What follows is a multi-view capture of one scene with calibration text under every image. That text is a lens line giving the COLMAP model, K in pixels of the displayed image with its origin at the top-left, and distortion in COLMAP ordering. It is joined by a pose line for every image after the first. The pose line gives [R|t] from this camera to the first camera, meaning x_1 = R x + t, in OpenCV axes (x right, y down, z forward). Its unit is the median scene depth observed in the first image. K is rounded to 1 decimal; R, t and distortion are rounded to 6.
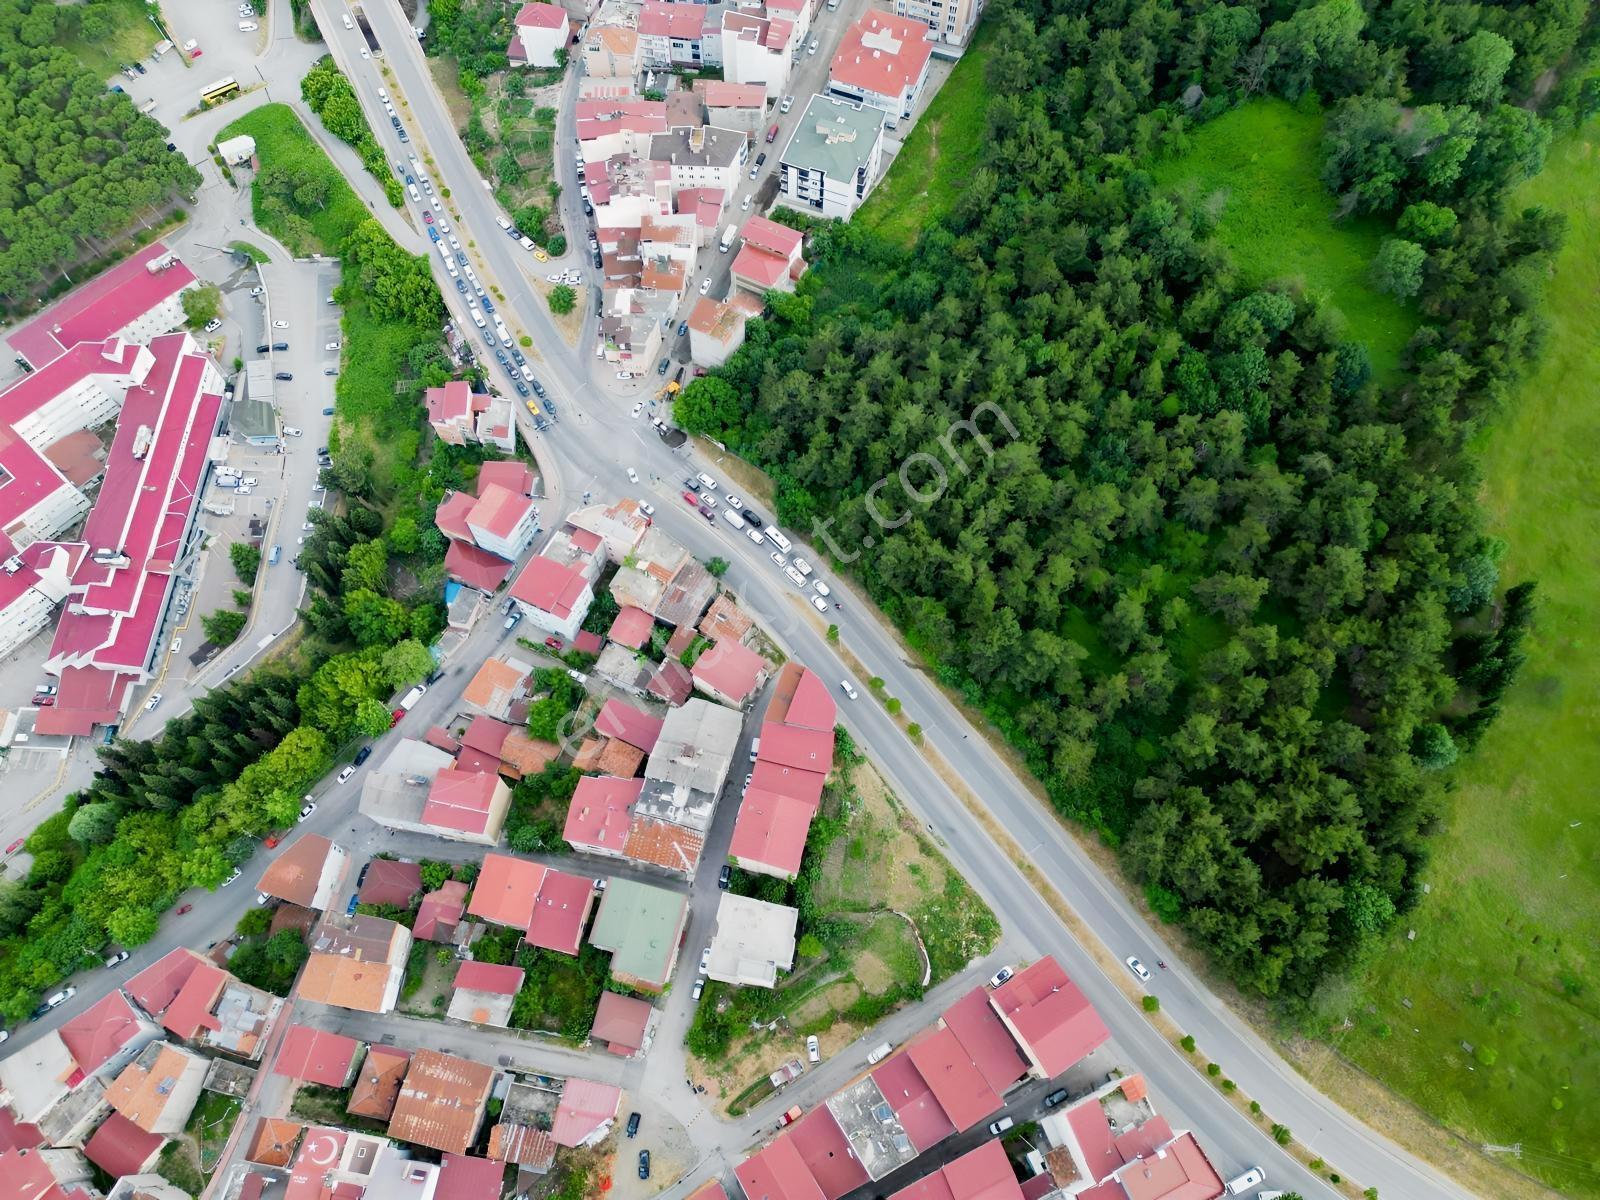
lens RADIAL K [[1115.3, 0, 796.9], [0, 1115.3, 597.8], [0, 0, 1]] dist [0.081421, -0.082084]
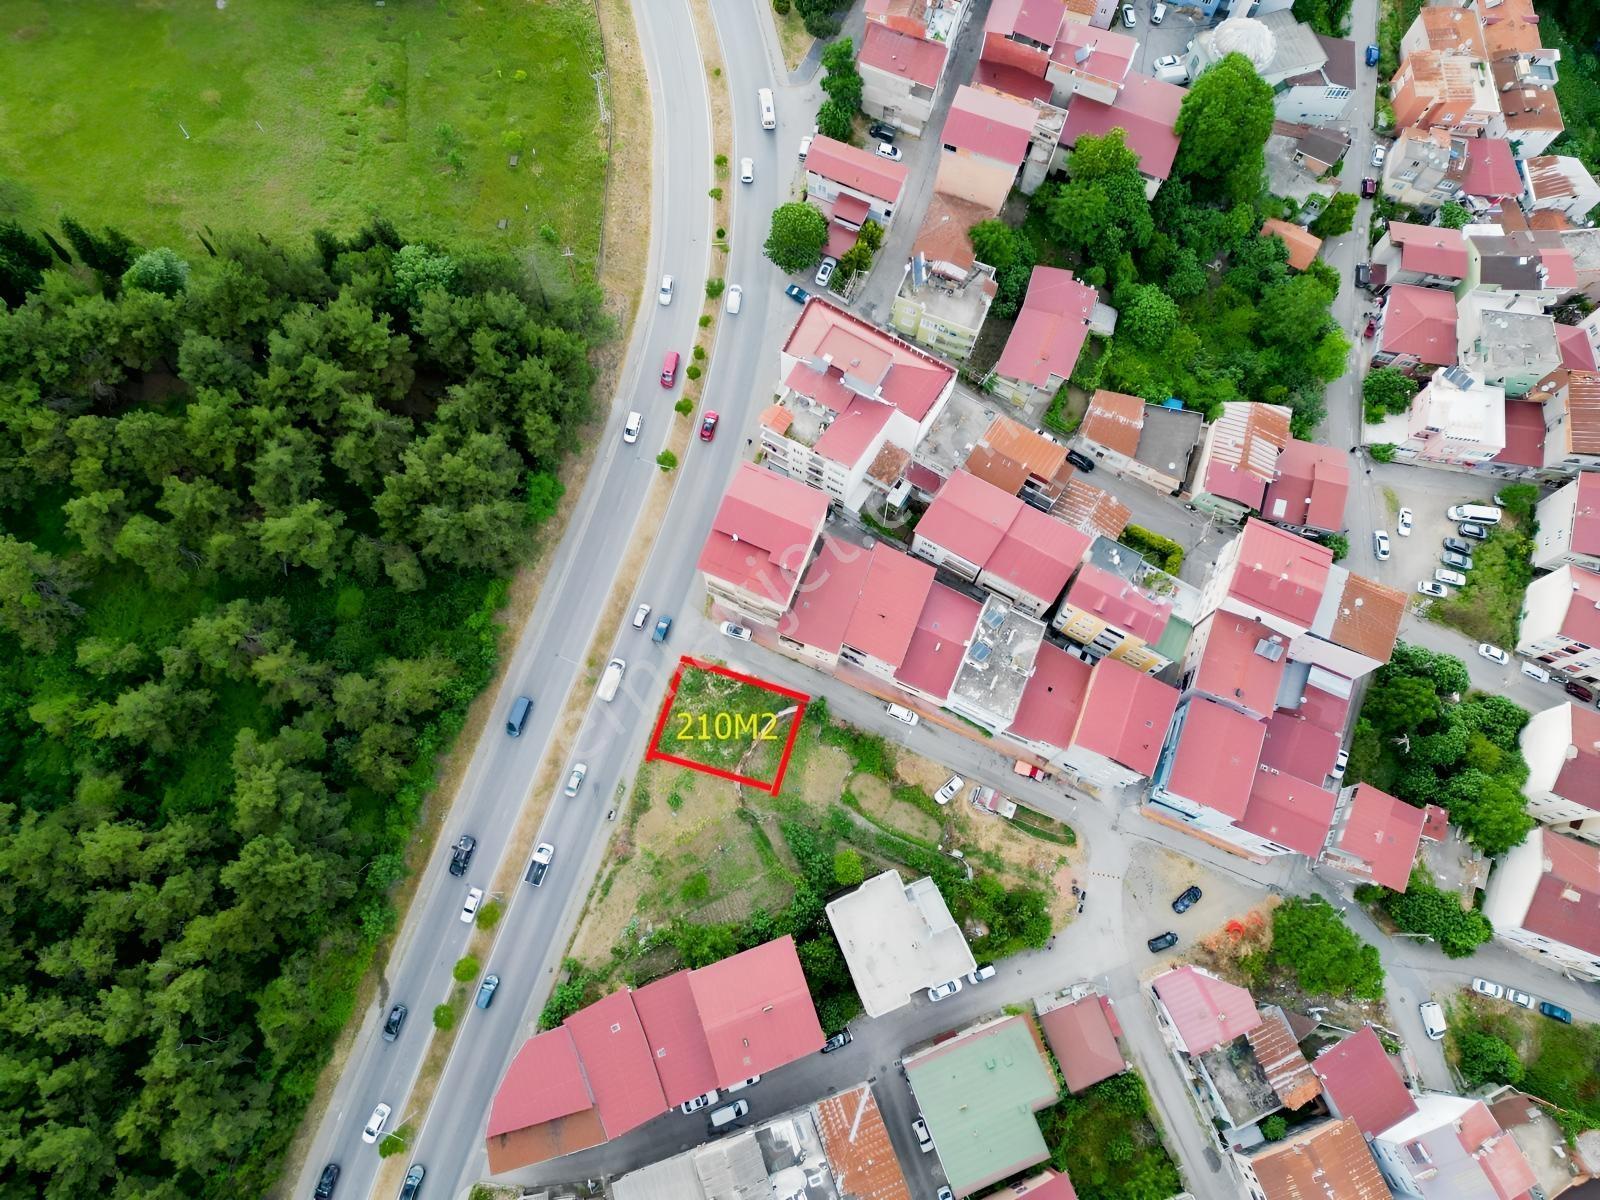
lens RADIAL K [[1115.3, 0, 796.9], [0, 1115.3, 597.8], [0, 0, 1]] dist [0.081421, -0.082084]
pose [[-0.570274, -0.787521, 0.233662, -0.001065], [0.730986, -0.356736, 0.581720, -0.065145], [-0.374762, 0.502543, 0.779104, 0.381731]]
